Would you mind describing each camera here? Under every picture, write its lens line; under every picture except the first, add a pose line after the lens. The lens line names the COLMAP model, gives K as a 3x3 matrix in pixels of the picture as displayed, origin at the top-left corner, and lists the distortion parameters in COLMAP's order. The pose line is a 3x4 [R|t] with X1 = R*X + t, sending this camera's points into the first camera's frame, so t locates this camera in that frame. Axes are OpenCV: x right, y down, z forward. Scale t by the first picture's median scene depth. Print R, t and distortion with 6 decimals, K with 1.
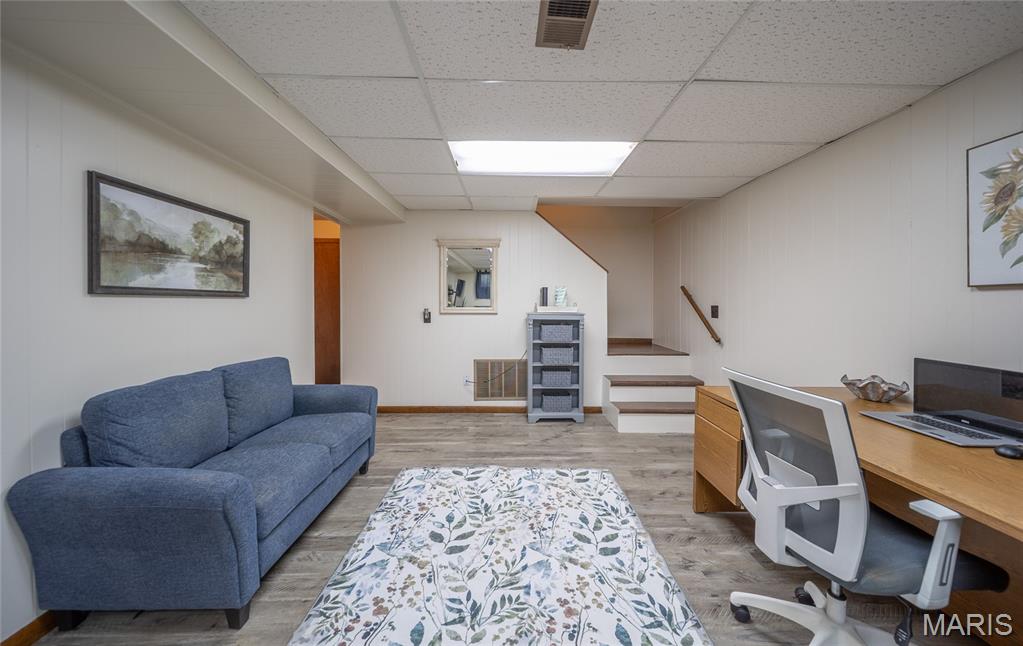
lens RADIAL K [[362.3, 0, 517.9], [0, 362.3, 302.5], [0, 0, 1]] dist [-0.008759, -0.000075]
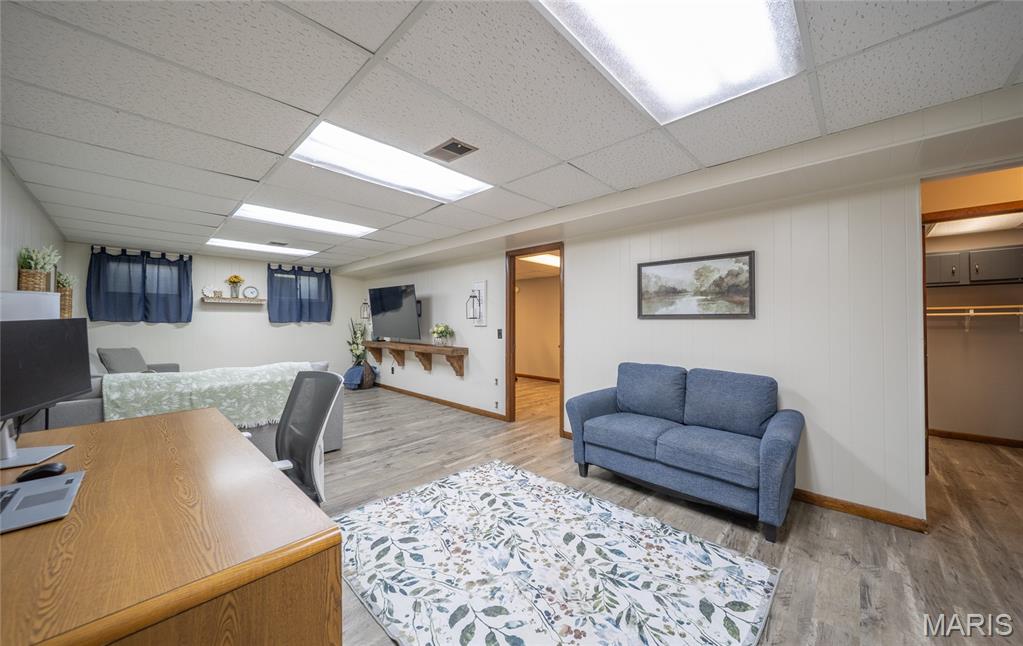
lens RADIAL K [[362.3, 0, 516.7], [0, 362.3, 320.9], [0, 0, 1]] dist [-0.008759, -0.000075]
pose [[-0.712164, -0.006094, -0.701987, 0.731661], [-0.005446, 0.999980, -0.003157, 0.000359], [0.701992, 0.001575, -0.712183, 1.644602]]
